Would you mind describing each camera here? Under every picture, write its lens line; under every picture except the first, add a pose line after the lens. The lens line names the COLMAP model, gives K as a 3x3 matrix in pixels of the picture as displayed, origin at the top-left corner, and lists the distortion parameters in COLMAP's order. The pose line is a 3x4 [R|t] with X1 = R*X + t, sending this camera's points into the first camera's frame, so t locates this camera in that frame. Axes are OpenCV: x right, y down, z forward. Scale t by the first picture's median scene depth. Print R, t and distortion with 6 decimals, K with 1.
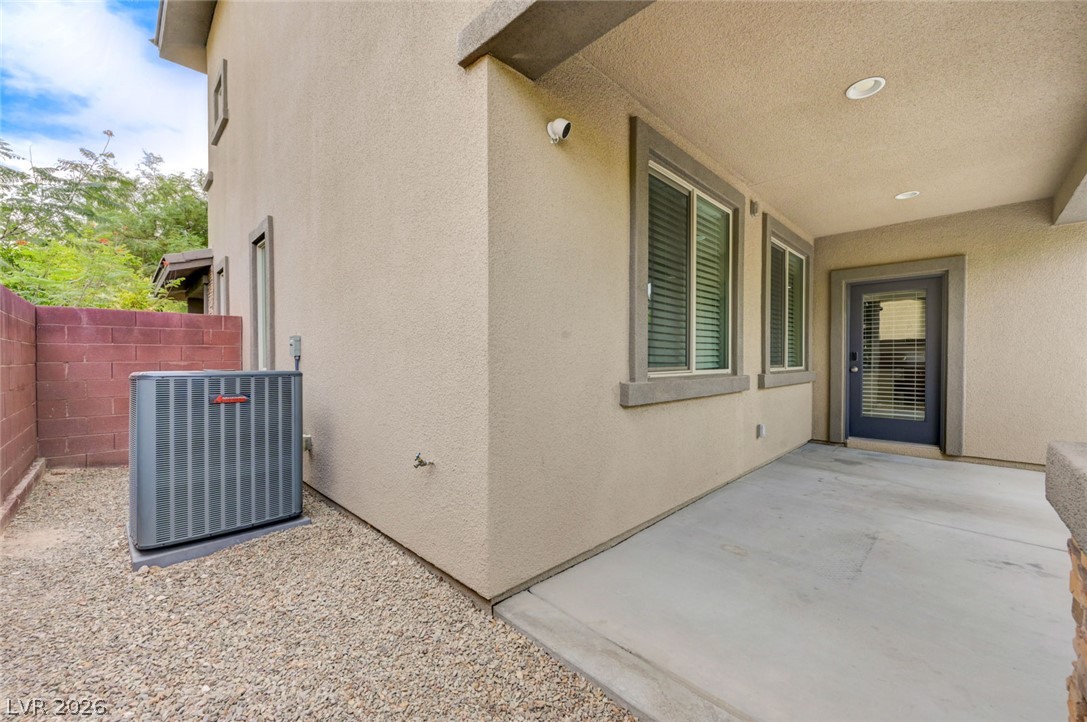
lens RADIAL K [[433.4, 0, 545.2], [0, 433.4, 363.3], [0, 0, 1]] dist [-0.002749, 0.000030]
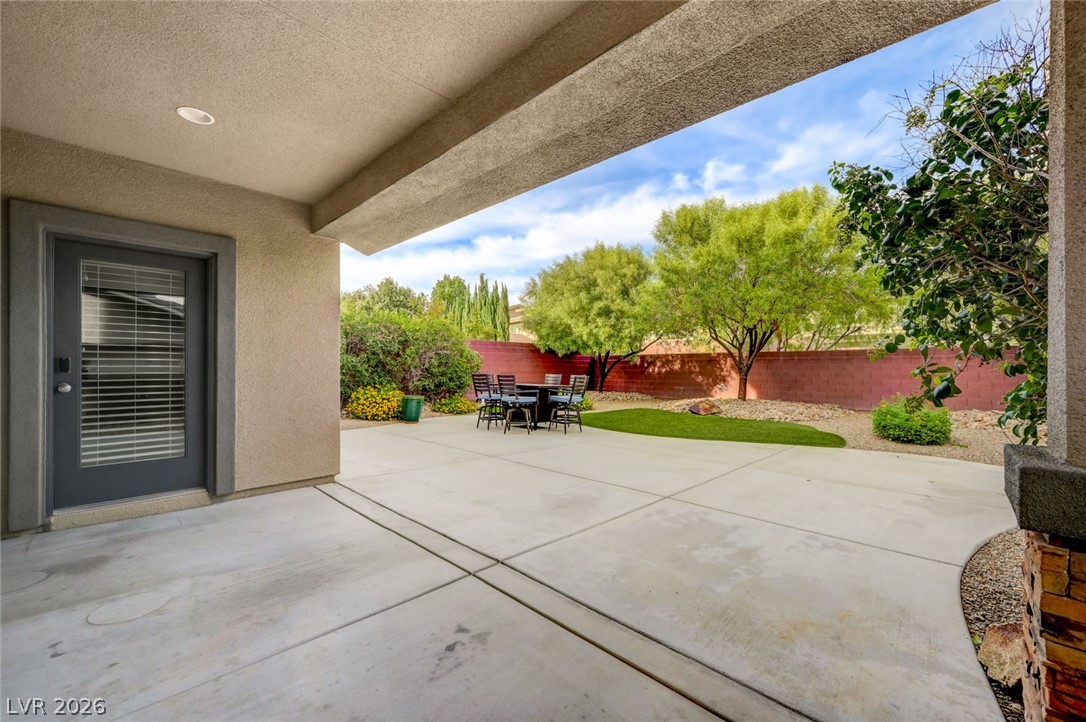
lens RADIAL K [[433.0, 0, 544.8], [0, 433.0, 368.0], [0, 0, 1]] dist [-0.002749, 0.000030]
pose [[-0.009077, 0.001432, 0.999958, 0.166312], [0.007026, 0.999974, -0.001368, -0.008109], [-0.999934, 0.007013, -0.009087, 0.429965]]
